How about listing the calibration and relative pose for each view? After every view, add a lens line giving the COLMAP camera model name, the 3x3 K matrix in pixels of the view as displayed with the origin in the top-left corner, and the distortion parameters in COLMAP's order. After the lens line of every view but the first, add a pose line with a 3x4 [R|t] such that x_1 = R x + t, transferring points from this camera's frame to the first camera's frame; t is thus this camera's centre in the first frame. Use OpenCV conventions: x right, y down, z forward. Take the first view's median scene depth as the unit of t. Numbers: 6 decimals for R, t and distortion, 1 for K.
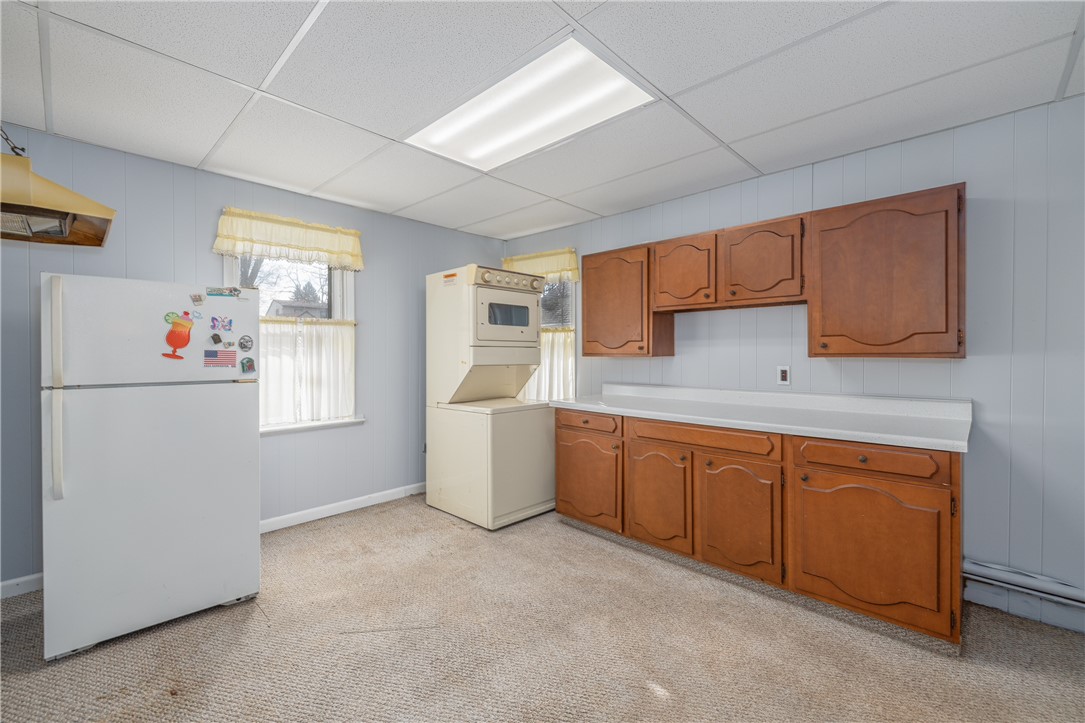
lens RADIAL K [[457.1, 0, 548.2], [0, 457.1, 360.0], [0, 0, 1]] dist [0.000266, -0.000226]
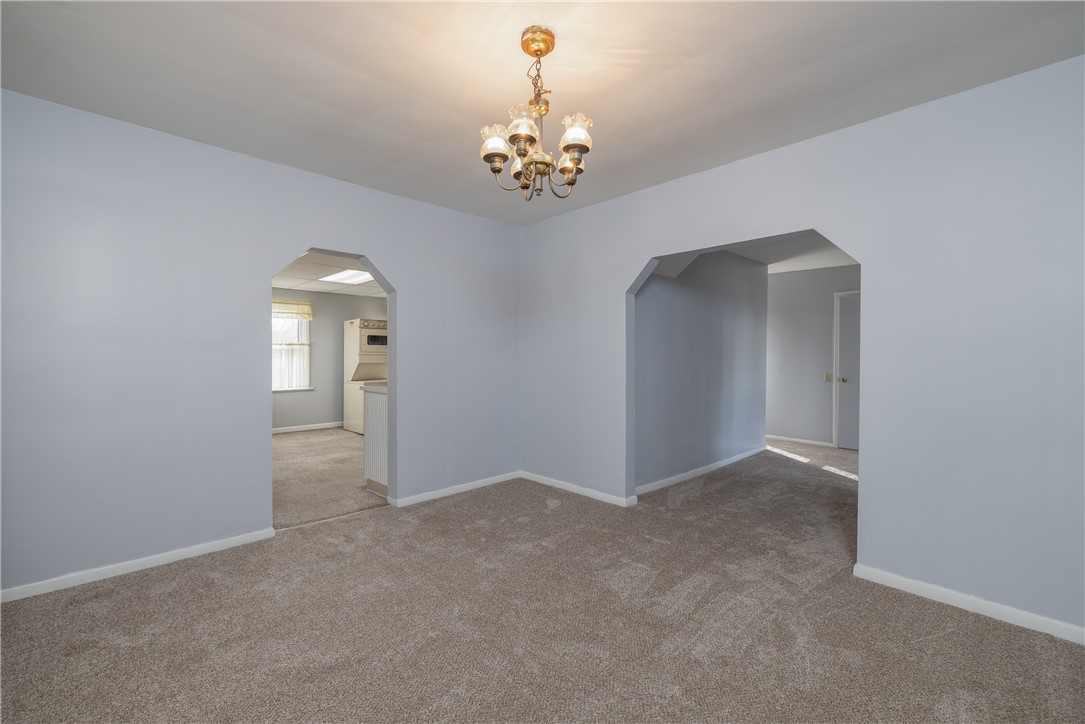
lens RADIAL K [[459.2, 0, 542.5], [0, 459.2, 362.0], [0, 0, 1]] dist [0.000432, -0.000025]
pose [[0.999578, -0.000031, -0.029064, 0.916594], [-0.000208, 0.999966, -0.008214, 0.027745], [0.029063, 0.008217, 0.999544, -1.409746]]
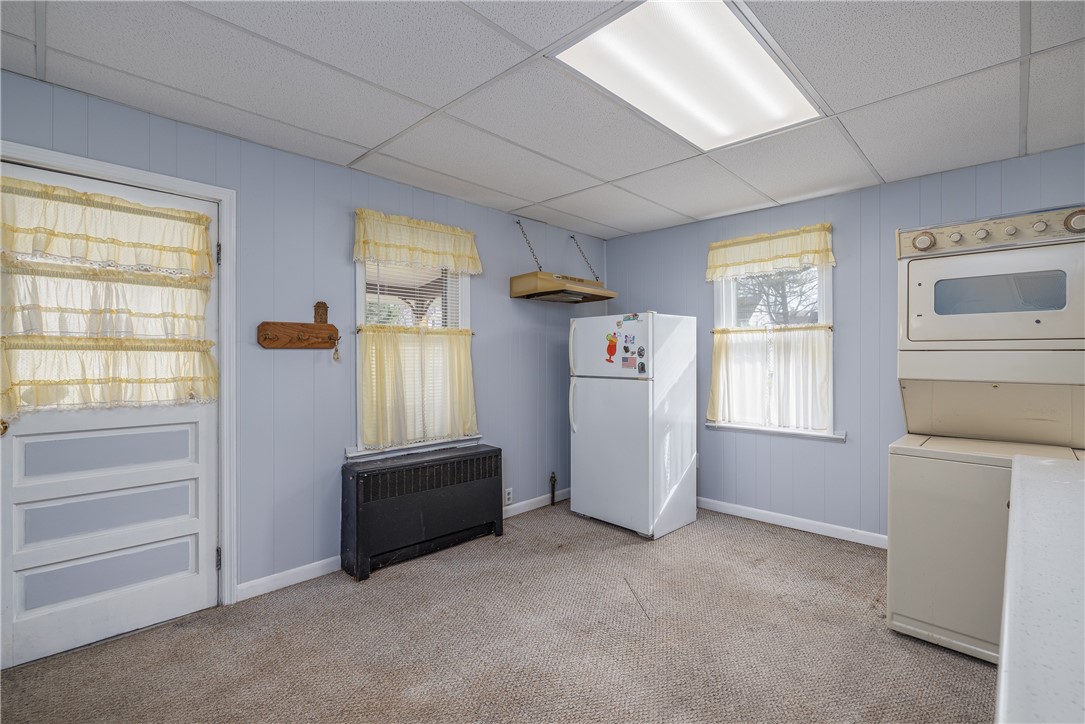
lens RADIAL K [[490.9, 0, 544.2], [0, 490.9, 358.4], [0, 0, 1]] dist [-0.000243, 0.000161]
pose [[-0.017769, 0.002283, -0.999840, 0.653228], [-0.018654, 0.999823, 0.002615, -0.011734], [0.999668, 0.018698, -0.017723, 0.557646]]
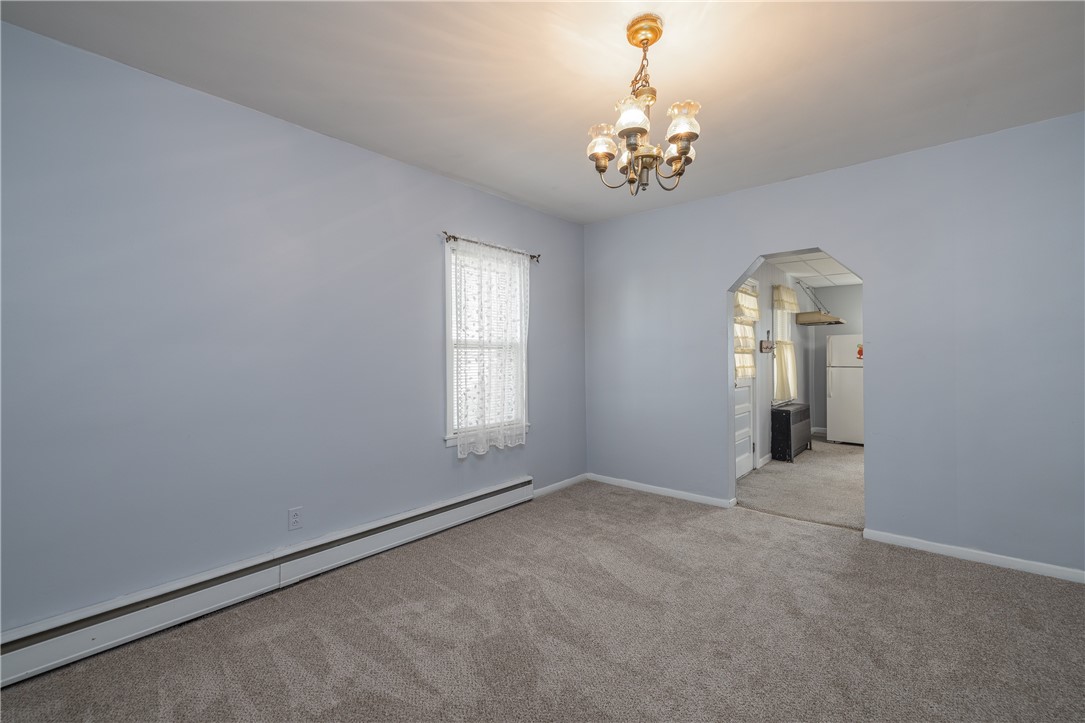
lens RADIAL K [[457.1, 0, 548.2], [0, 457.1, 360.0], [0, 0, 1]] dist [0.000266, -0.000226]
pose [[0.055128, 0.004905, -0.998467, 1.525491], [-0.015461, 0.999872, 0.004058, 0.016001], [0.998360, 0.015213, 0.055197, -0.908309]]
